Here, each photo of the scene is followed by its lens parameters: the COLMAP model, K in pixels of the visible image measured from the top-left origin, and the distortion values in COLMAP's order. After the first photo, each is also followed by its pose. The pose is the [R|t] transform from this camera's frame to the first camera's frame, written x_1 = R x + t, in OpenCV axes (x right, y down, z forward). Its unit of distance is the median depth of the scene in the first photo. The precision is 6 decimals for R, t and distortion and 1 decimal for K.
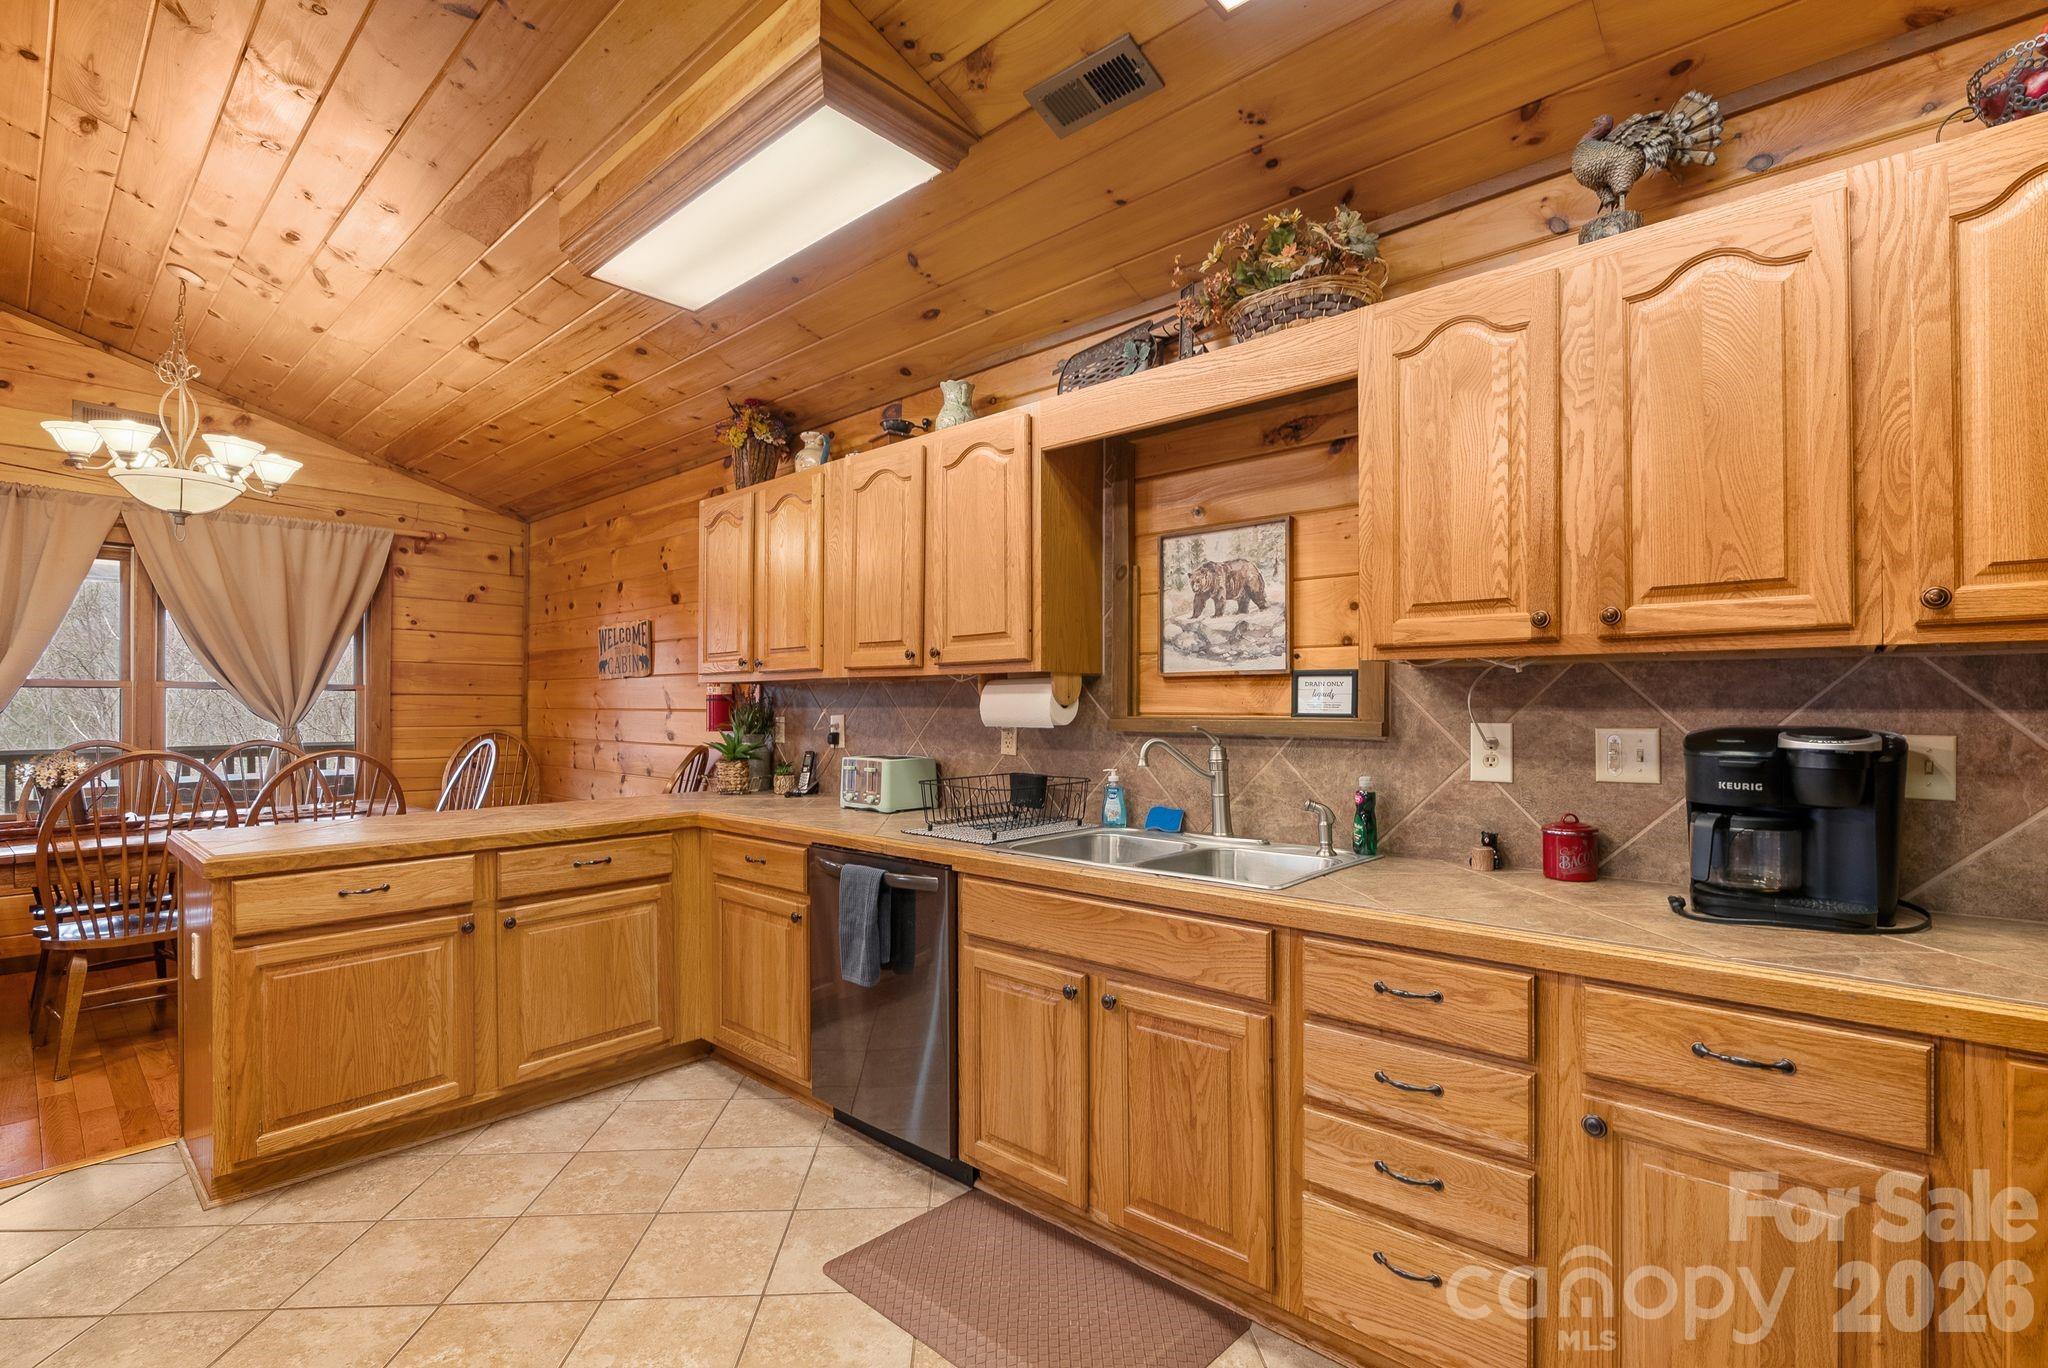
lens RADIAL K [[943.5, 0, 1046.3], [0, 943.5, 703.8], [0, 0, 1]] dist [-0.006283, 0.001871]
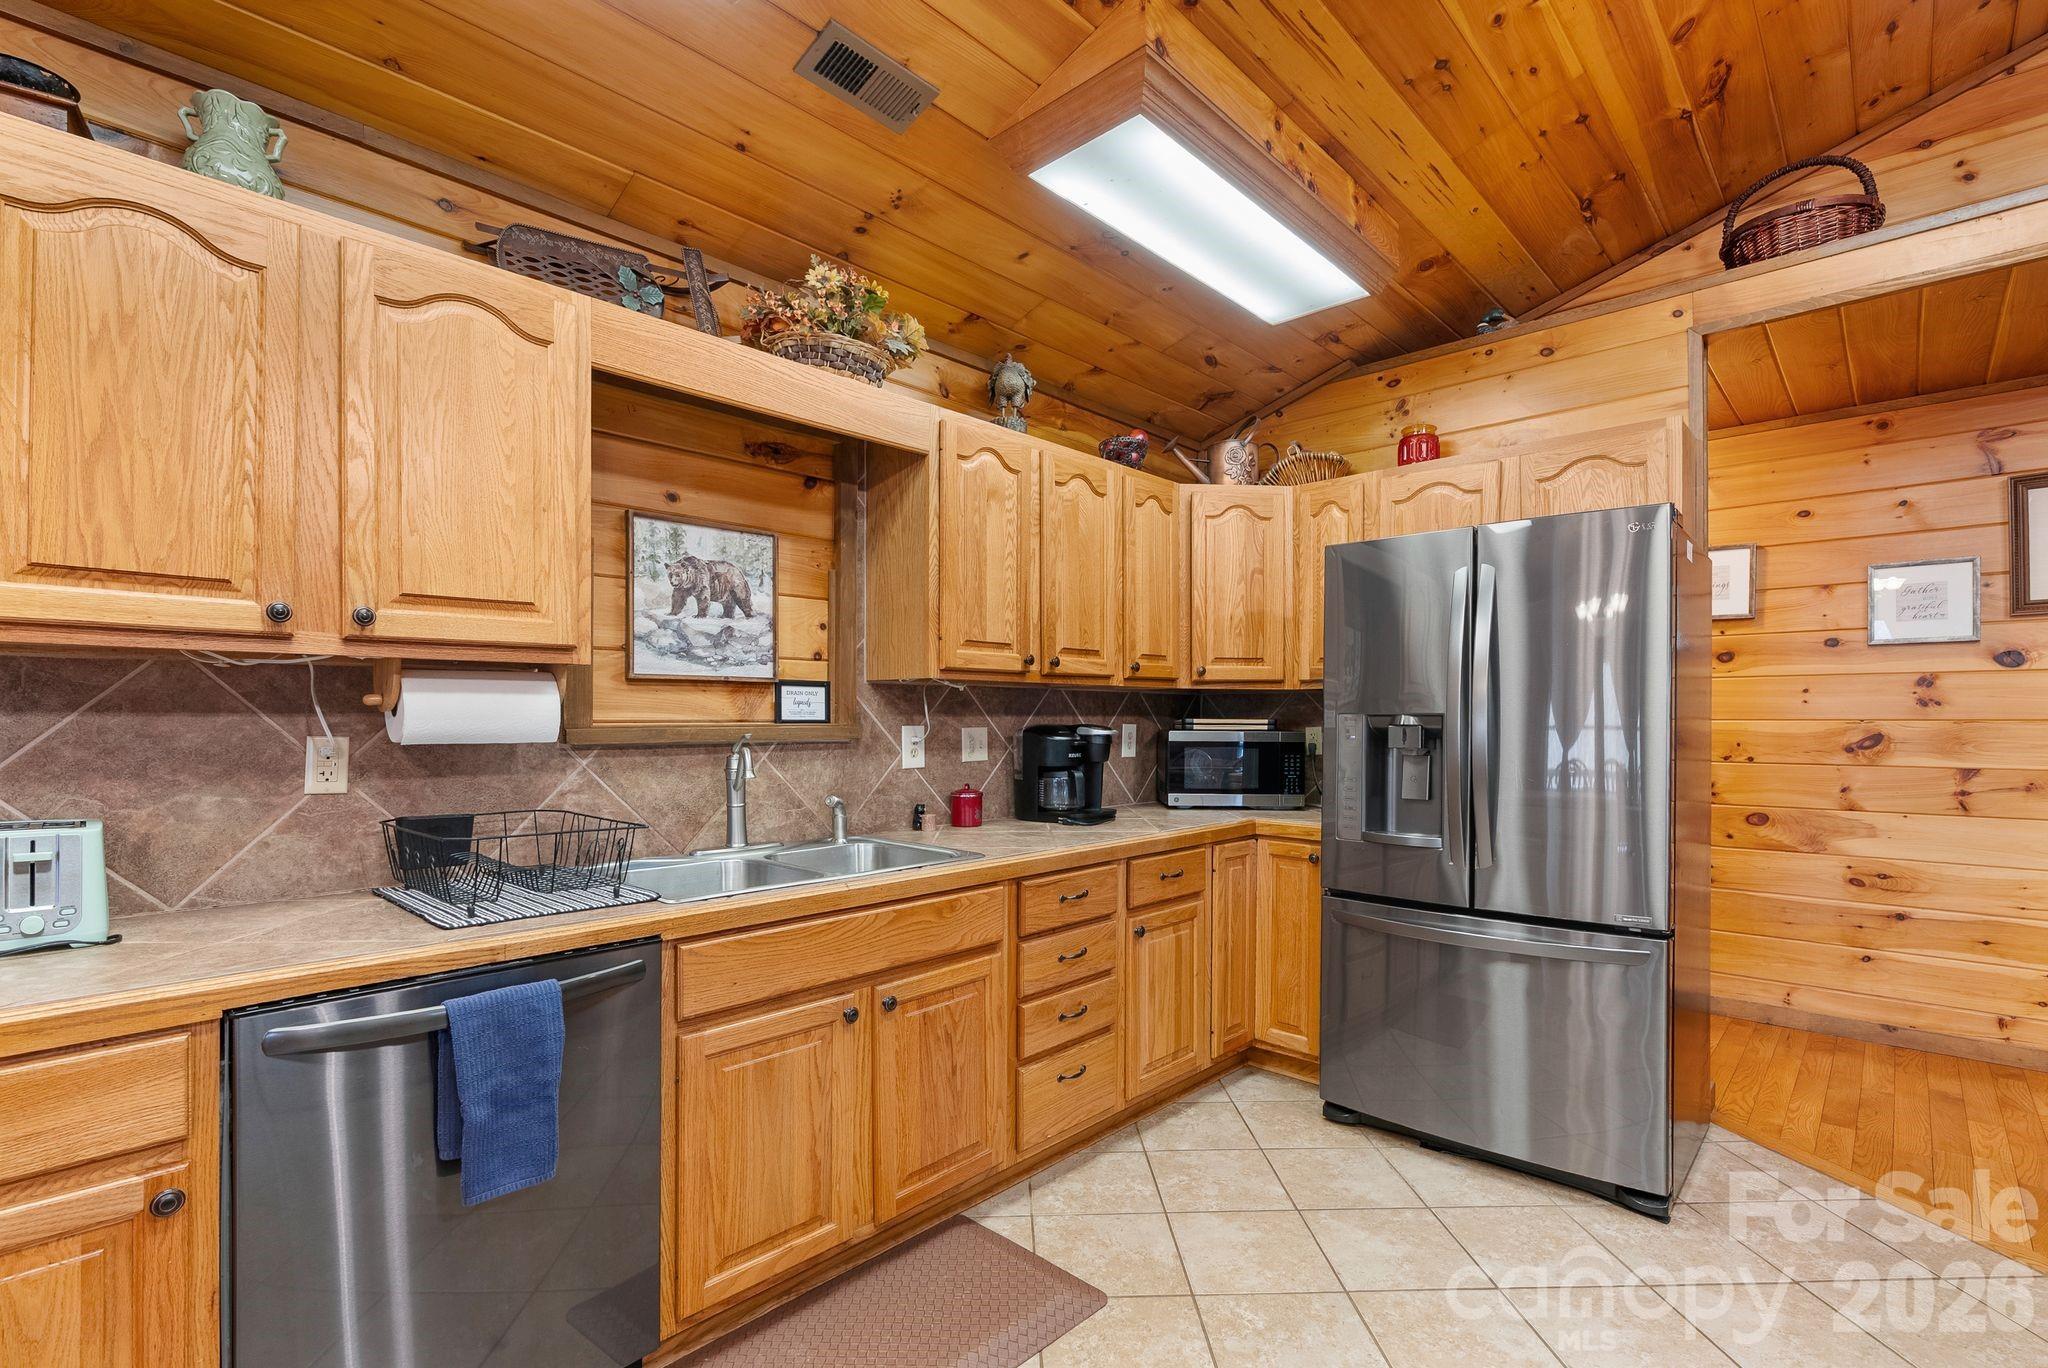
lens RADIAL K [[943.5, 0, 1017.2], [0, 943.5, 717.0], [0, 0, 1]] dist [-0.006283, 0.001871]
pose [[0.031015, -0.002646, 0.999515, -0.764891], [-0.004777, 0.999985, 0.002795, 0.002505], [-0.999507, -0.004861, 0.031002, 0.674402]]
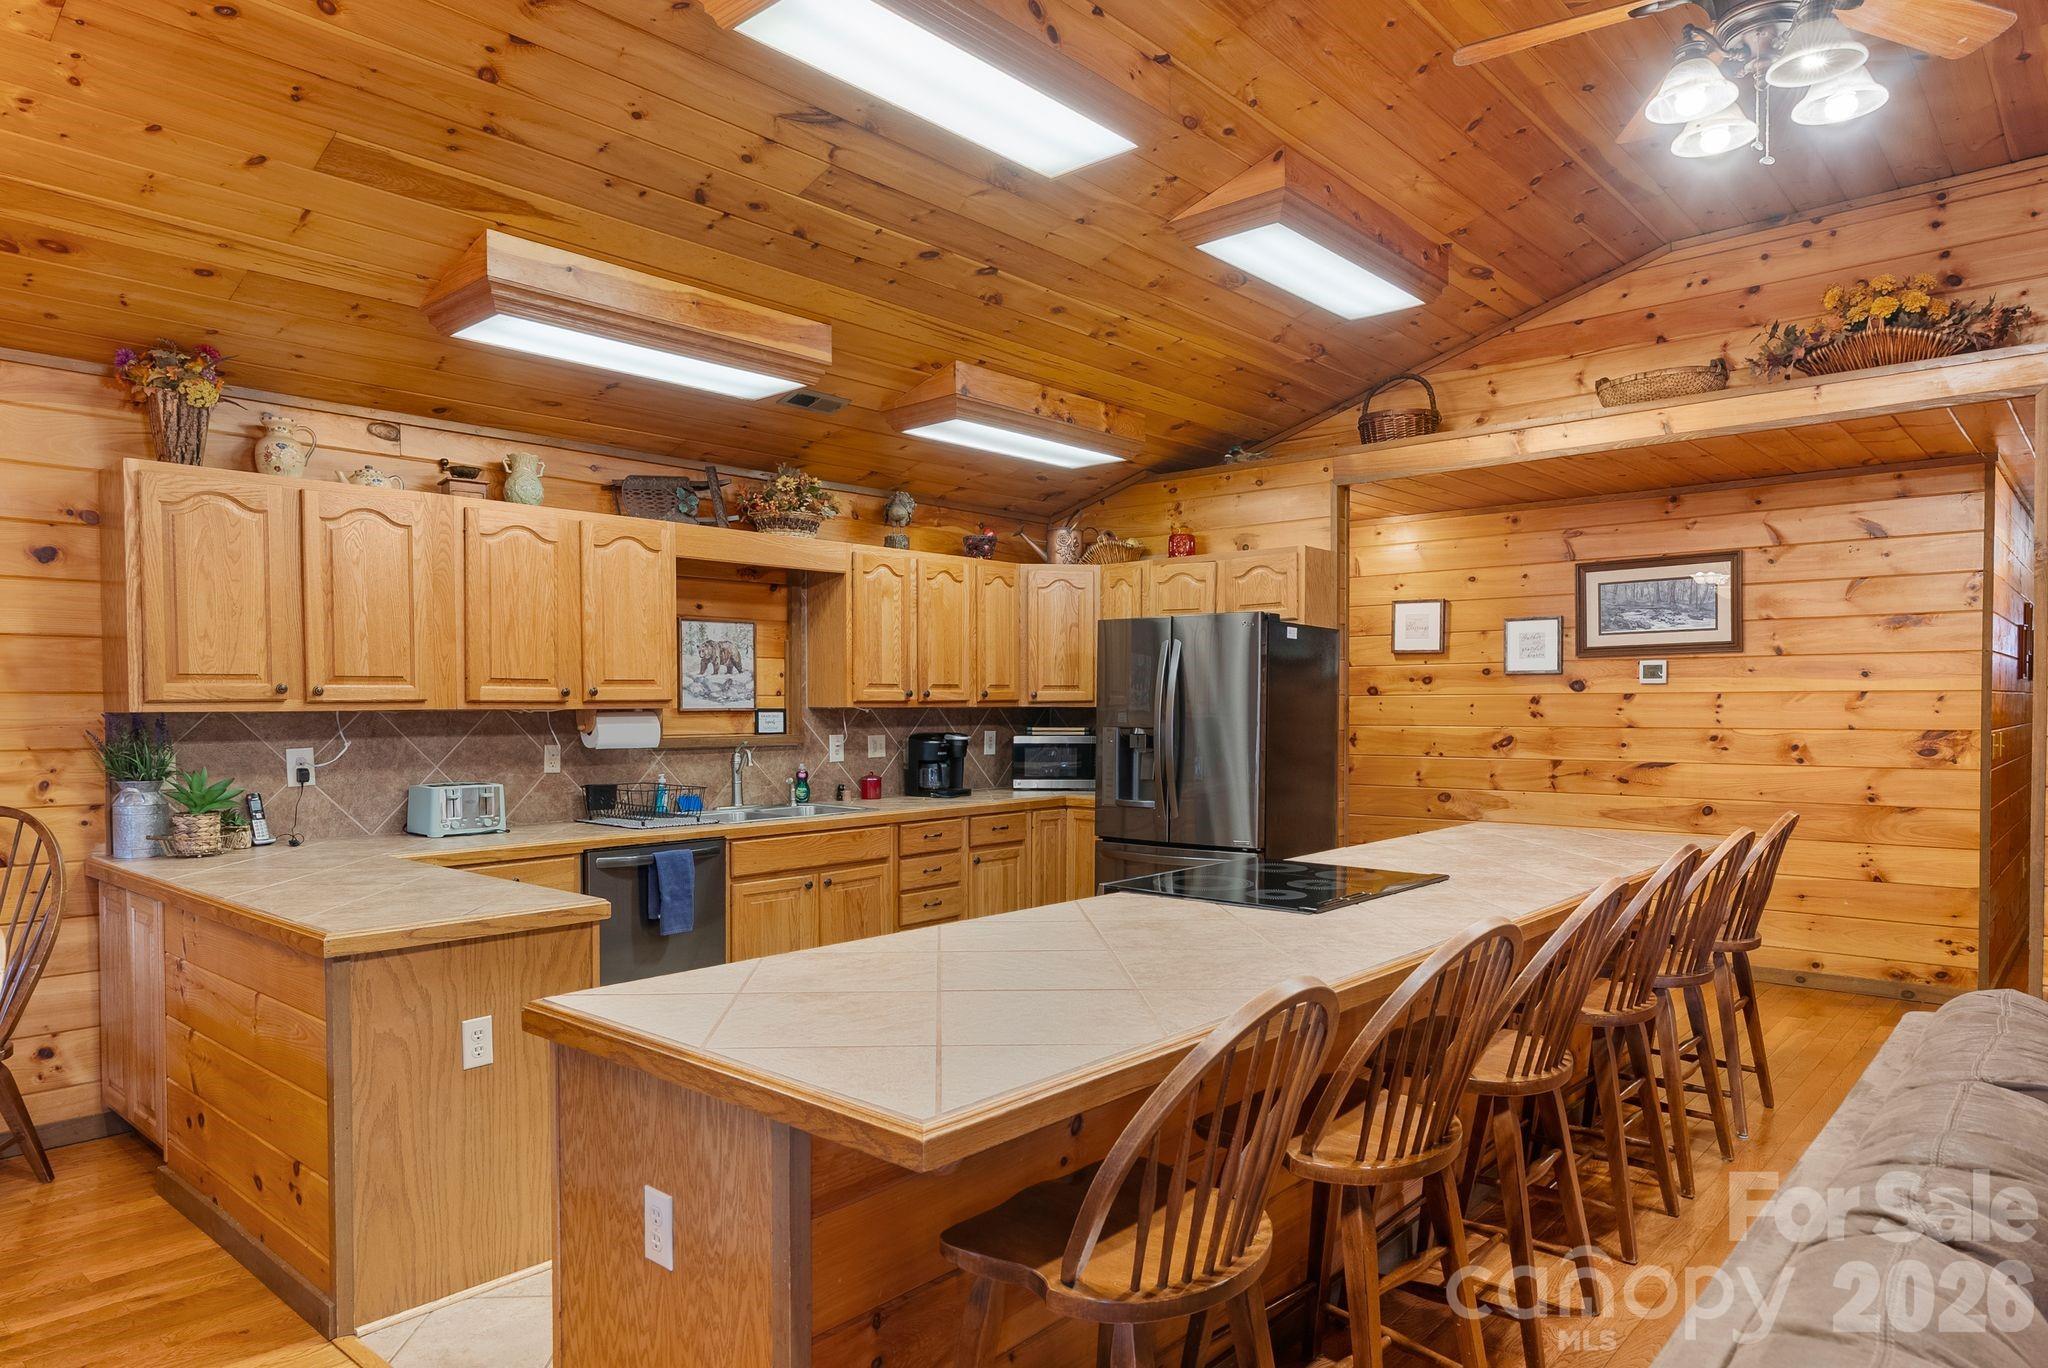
lens RADIAL K [[1335.5, 0, 1022.5], [0, 1335.5, 722.2], [0, 0, 1]] dist [0.039142, 0.005807]
pose [[-0.014122, -0.018268, 0.999733, -2.198532], [-0.002552, 0.999830, 0.018234, -0.055150], [-0.999897, -0.002294, -0.014166, 0.515233]]
